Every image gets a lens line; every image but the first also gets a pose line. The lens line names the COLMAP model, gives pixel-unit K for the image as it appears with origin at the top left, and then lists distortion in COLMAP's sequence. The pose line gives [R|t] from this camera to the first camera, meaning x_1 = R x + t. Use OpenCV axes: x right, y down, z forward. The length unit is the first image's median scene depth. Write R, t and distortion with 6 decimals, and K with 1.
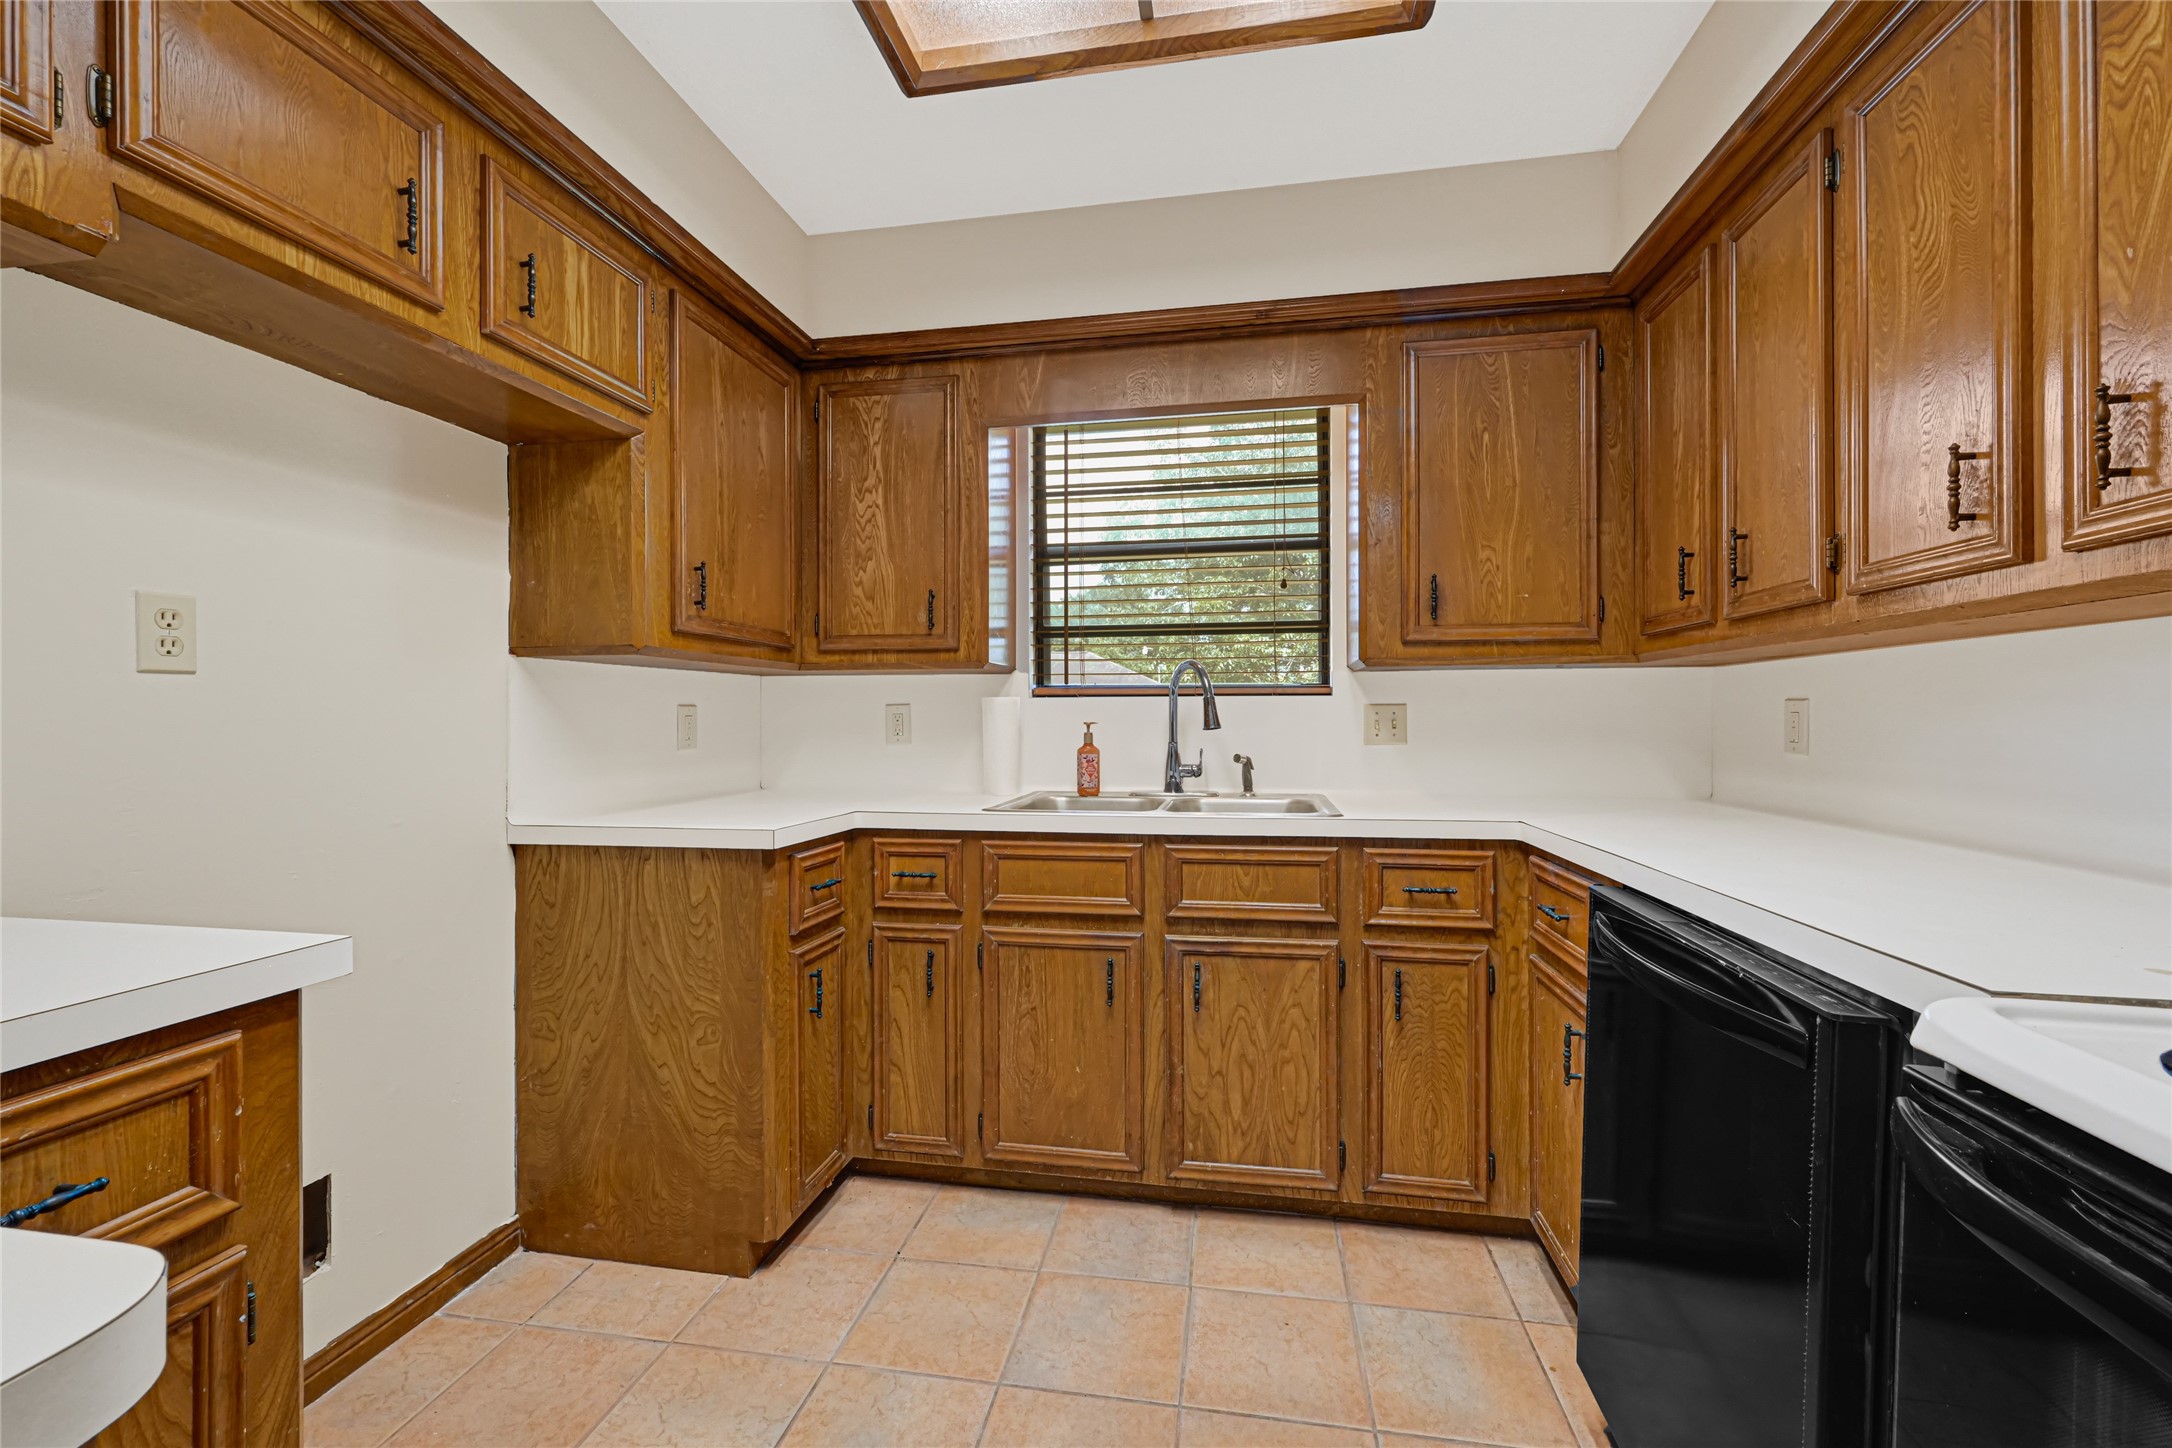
lens RADIAL K [[881.2, 0, 1086.0], [0, 881.2, 724.0], [0, 0, 1]] dist [0.000111, -0.000112]
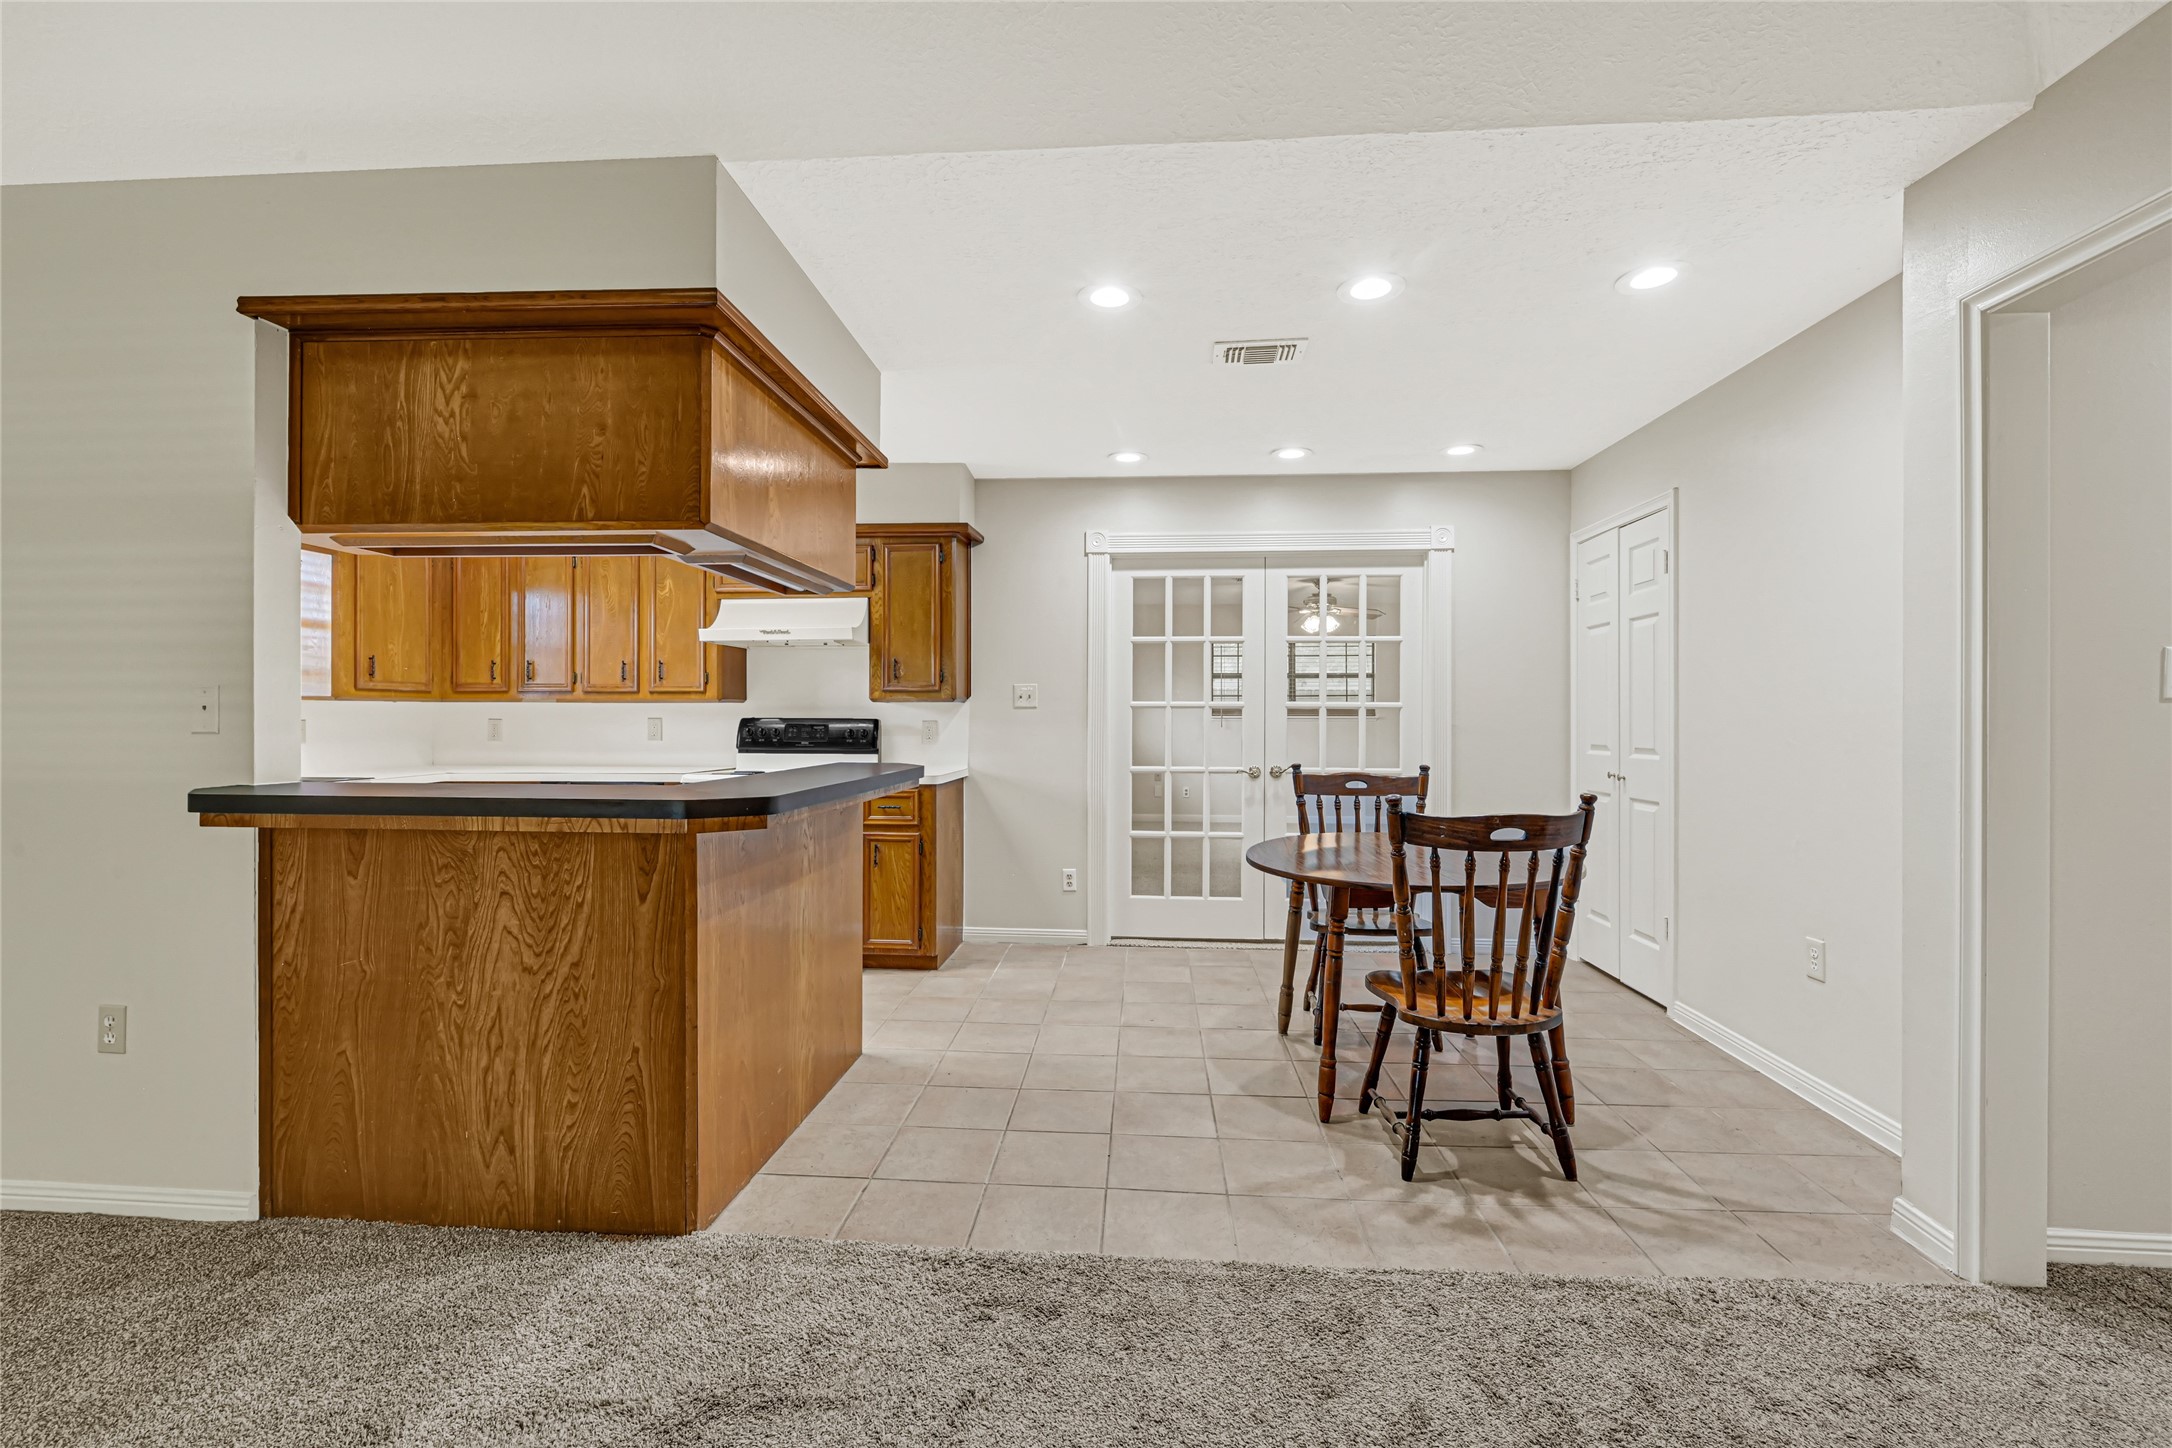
lens RADIAL K [[881.2, 0, 1086.0], [0, 881.2, 724.0], [0, 0, 1]] dist [0.000111, -0.000112]
pose [[-0.105109, 0.004181, 0.994452, -2.030969], [0.008183, 0.999961, -0.003339, 0.005696], [-0.994427, 0.007787, -0.105140, -0.434561]]
